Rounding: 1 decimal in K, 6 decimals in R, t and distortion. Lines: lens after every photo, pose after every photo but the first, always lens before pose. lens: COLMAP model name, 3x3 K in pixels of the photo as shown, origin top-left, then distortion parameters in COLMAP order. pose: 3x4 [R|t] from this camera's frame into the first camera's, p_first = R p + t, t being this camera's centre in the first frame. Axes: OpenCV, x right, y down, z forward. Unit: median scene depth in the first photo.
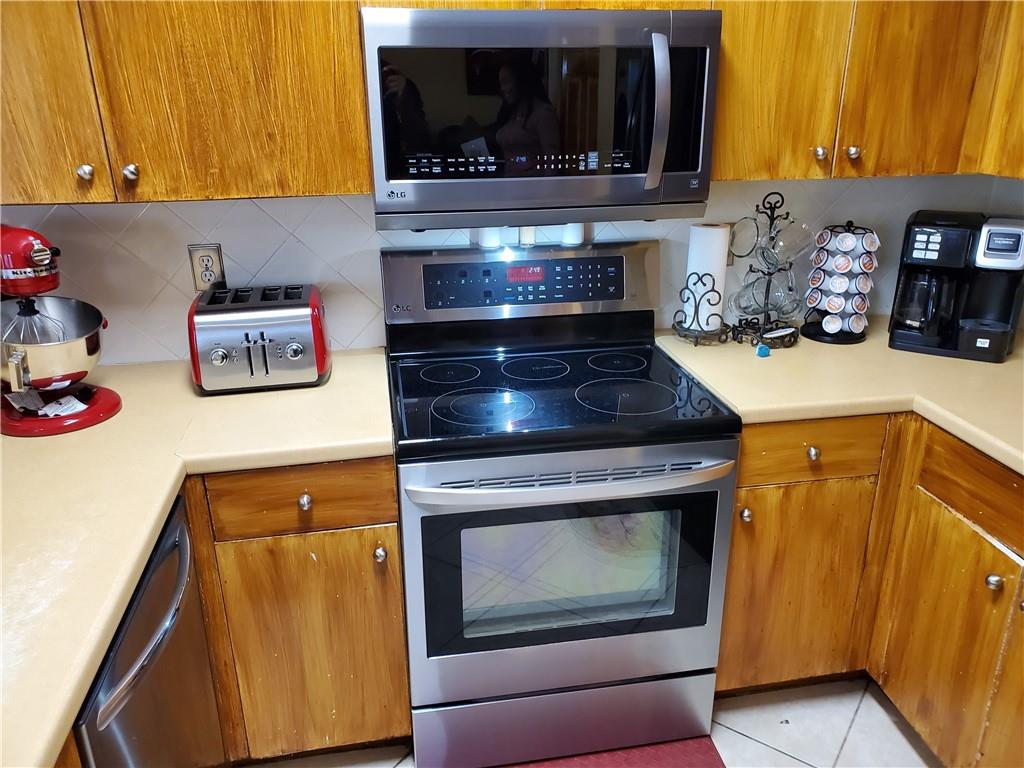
lens RADIAL K [[790.3, 0, 520.9], [0, 790.3, 388.7], [0, 0, 1]] dist [0.009252, -0.011497]
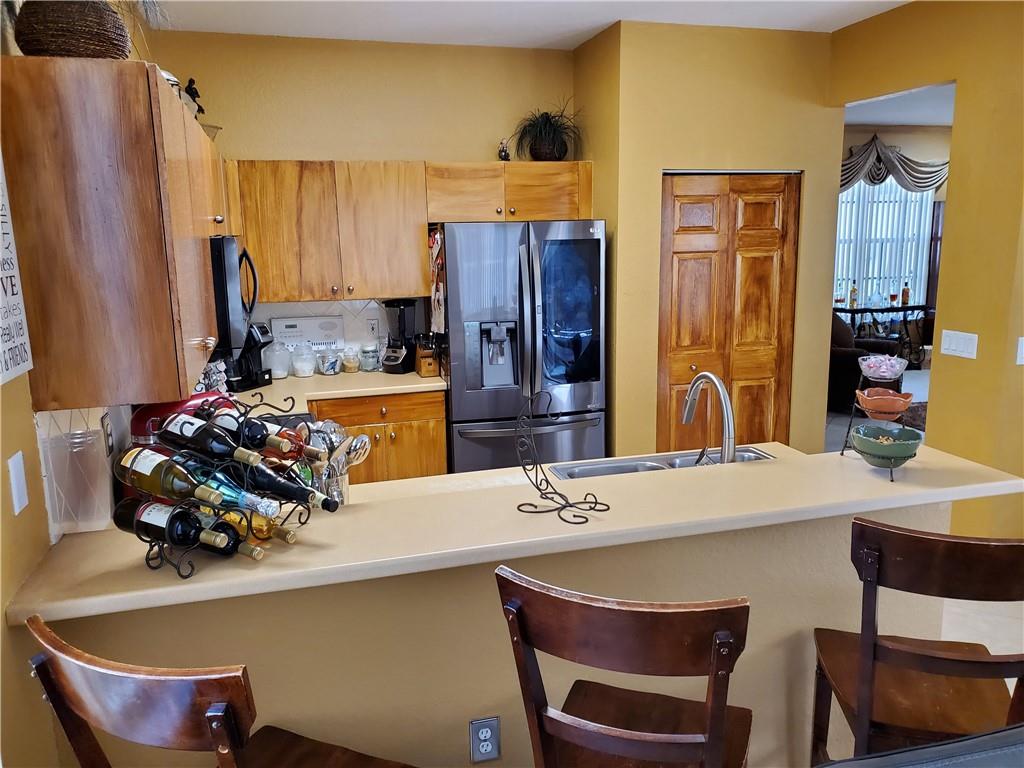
lens RADIAL K [[790.3, 0, 529.6], [0, 790.3, 391.9], [0, 0, 1]] dist [0.009252, -0.011497]
pose [[-0.110174, -0.194751, 0.974645, -1.739494], [0.375162, 0.899926, 0.222229, -0.251895], [-0.920388, 0.390134, -0.026085, 0.452842]]
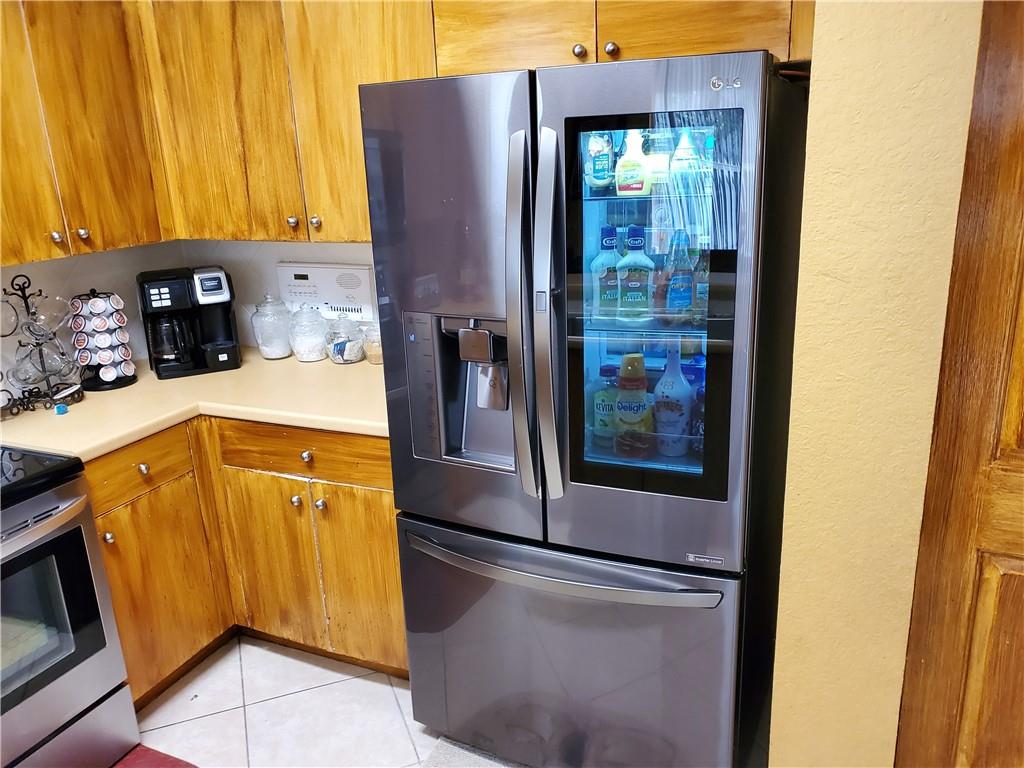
lens RADIAL K [[790.3, 0, 505.3], [0, 790.3, 388.8], [0, 0, 1]] dist [0.009252, -0.011497]
pose [[0.568602, -0.258207, 0.781038, -0.236773], [0.330617, 0.941133, 0.070442, 0.062039], [-0.753249, 0.218171, 0.620498, -0.216461]]
